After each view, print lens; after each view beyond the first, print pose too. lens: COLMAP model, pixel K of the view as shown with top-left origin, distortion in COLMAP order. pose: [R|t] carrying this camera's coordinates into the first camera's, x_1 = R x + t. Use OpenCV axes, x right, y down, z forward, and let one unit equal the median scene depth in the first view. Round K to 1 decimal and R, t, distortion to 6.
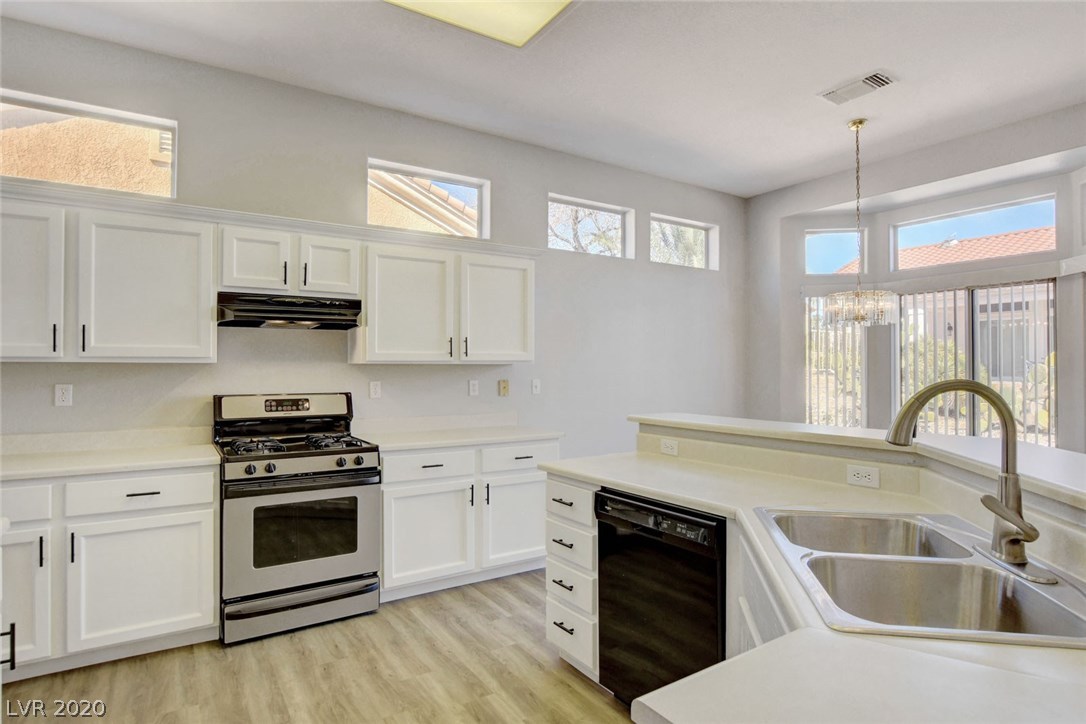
lens RADIAL K [[580.0, 0, 543.0], [0, 580.0, 362.0], [0, 0, 1]] dist [-0.021978, 0.001109]
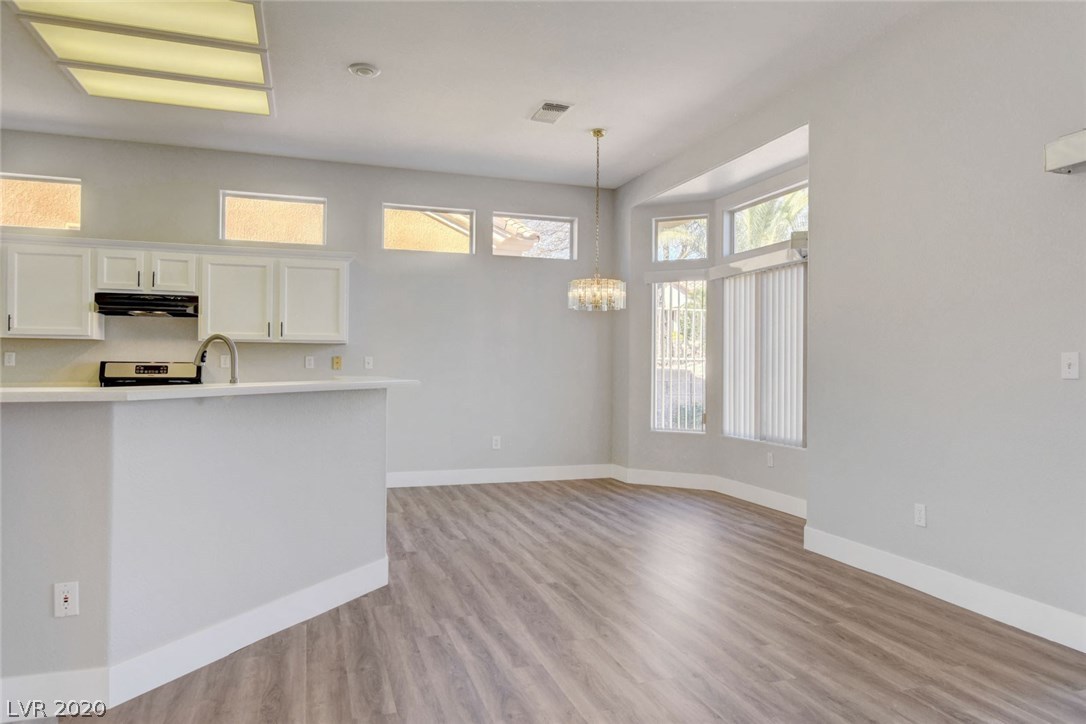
lens RADIAL K [[705.9, 0, 543.0], [0, 705.9, 362.0], [0, 0, 1]] dist [-0.002379, 0.004284]
pose [[0.967804, 0.006169, -0.251630, 0.961991], [-0.005453, 0.999979, 0.003543, 0.044732], [0.251647, -0.002057, 0.967817, -0.468048]]
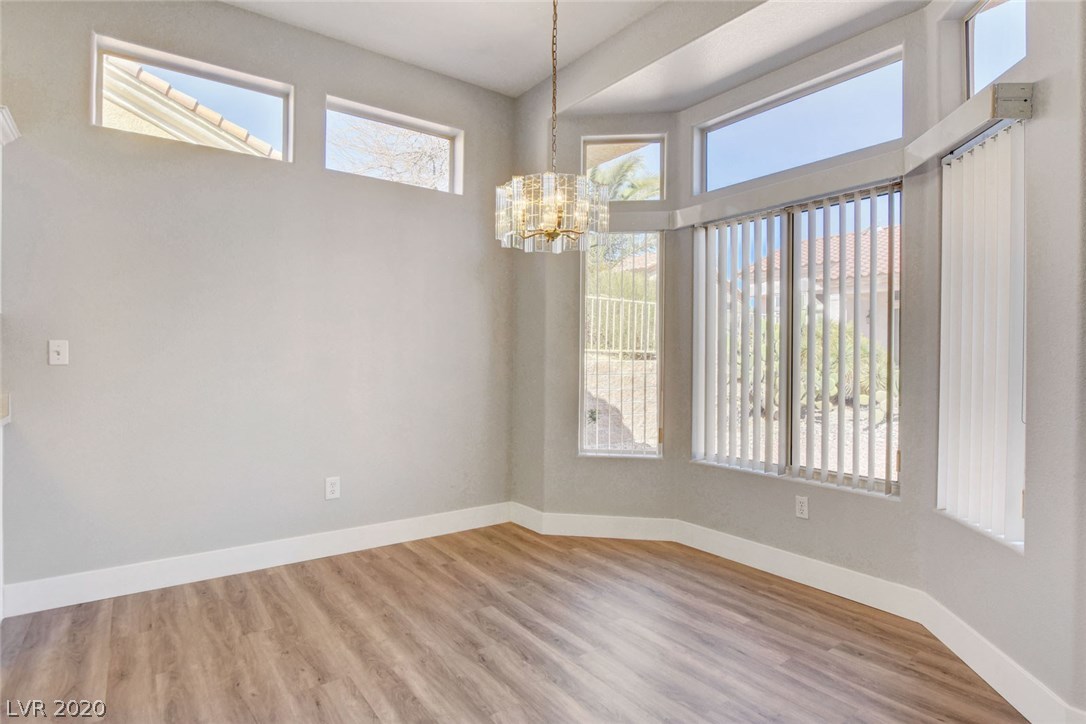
lens RADIAL K [[564.0, 0, 543.0], [0, 564.0, 362.0], [0, 0, 1]] dist [-0.018526, 0.000014]
pose [[0.998314, 0.005664, 0.057764, 0.610170], [-0.006583, 0.999855, 0.015729, 0.053389], [-0.057667, -0.016083, 0.998206, 0.527720]]
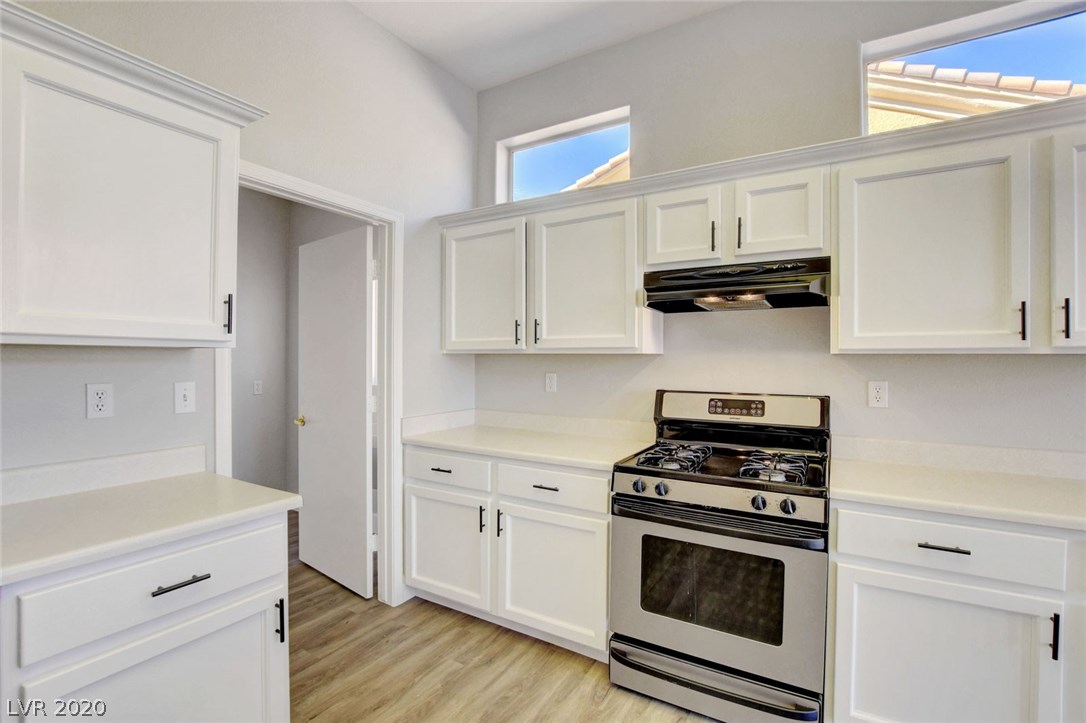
lens RADIAL K [[492.2, 0, 543.0], [0, 492.2, 361.5], [0, 0, 1]] dist [-0.030499, 0.000754]
pose [[0.436658, 0.006646, -0.899603, 0.039884], [0.003069, 0.999956, 0.008877, 0.005880], [0.899622, -0.006637, 0.436618, 0.483111]]
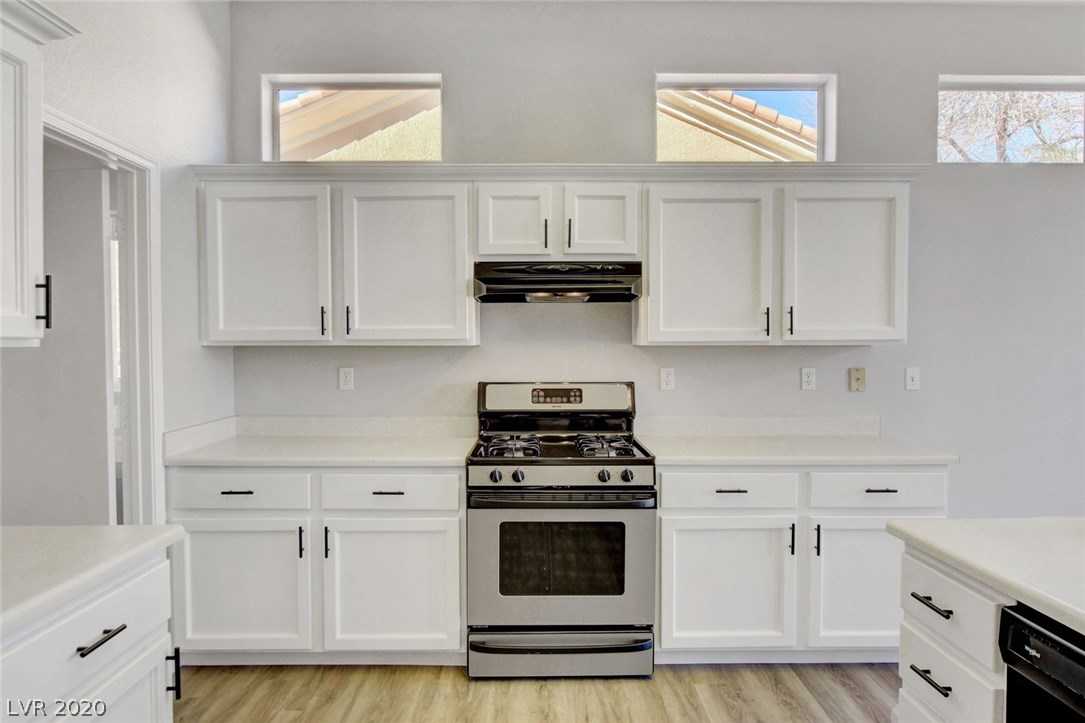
lens RADIAL K [[640.6, 0, 542.5], [0, 640.6, 361.5], [0, 0, 1]] dist [-0.019016, 0.005008]
pose [[0.840953, 0.013695, -0.540935, 0.034068], [0.006753, 0.999336, 0.035799, -0.007411], [0.541066, -0.033758, 0.840302, 0.226274]]
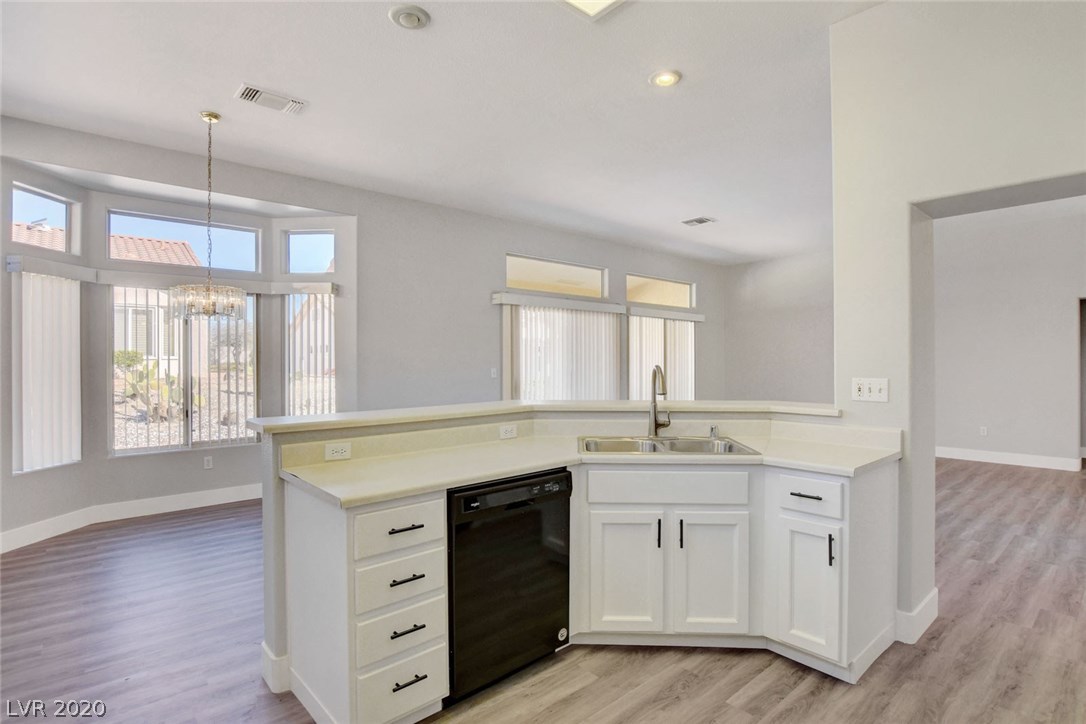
lens RADIAL K [[535.9, 0, 543.0], [0, 535.9, 362.0], [0, 0, 1]] dist [-0.041449, 0.000546]
pose [[-0.130187, -0.003952, 0.991482, -0.525510], [-0.005869, 0.999978, 0.003215, 0.005387], [-0.991472, -0.005401, -0.130207, 0.665251]]
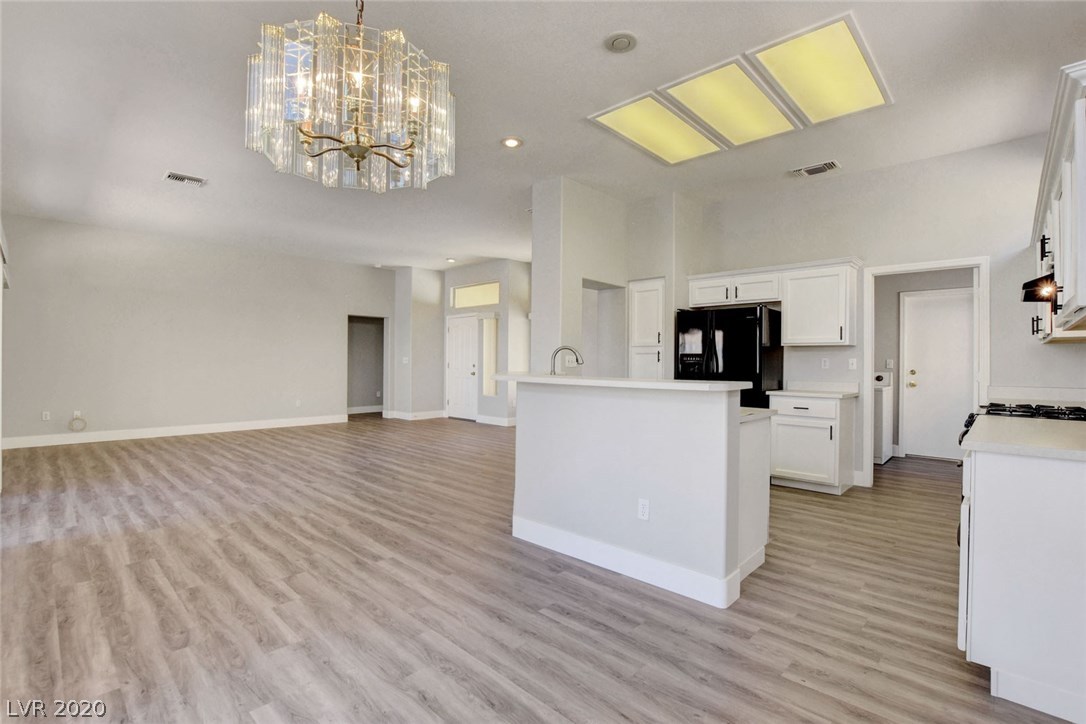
lens RADIAL K [[503.1, 0, 543.0], [0, 503.1, 362.0], [0, 0, 1]] dist [-0.029489, 0.000473]
pose [[-0.974544, -0.009298, -0.224003, 0.608951], [-0.007606, 0.999936, -0.008416, 0.062498], [0.224067, -0.006498, -0.974552, 1.576425]]
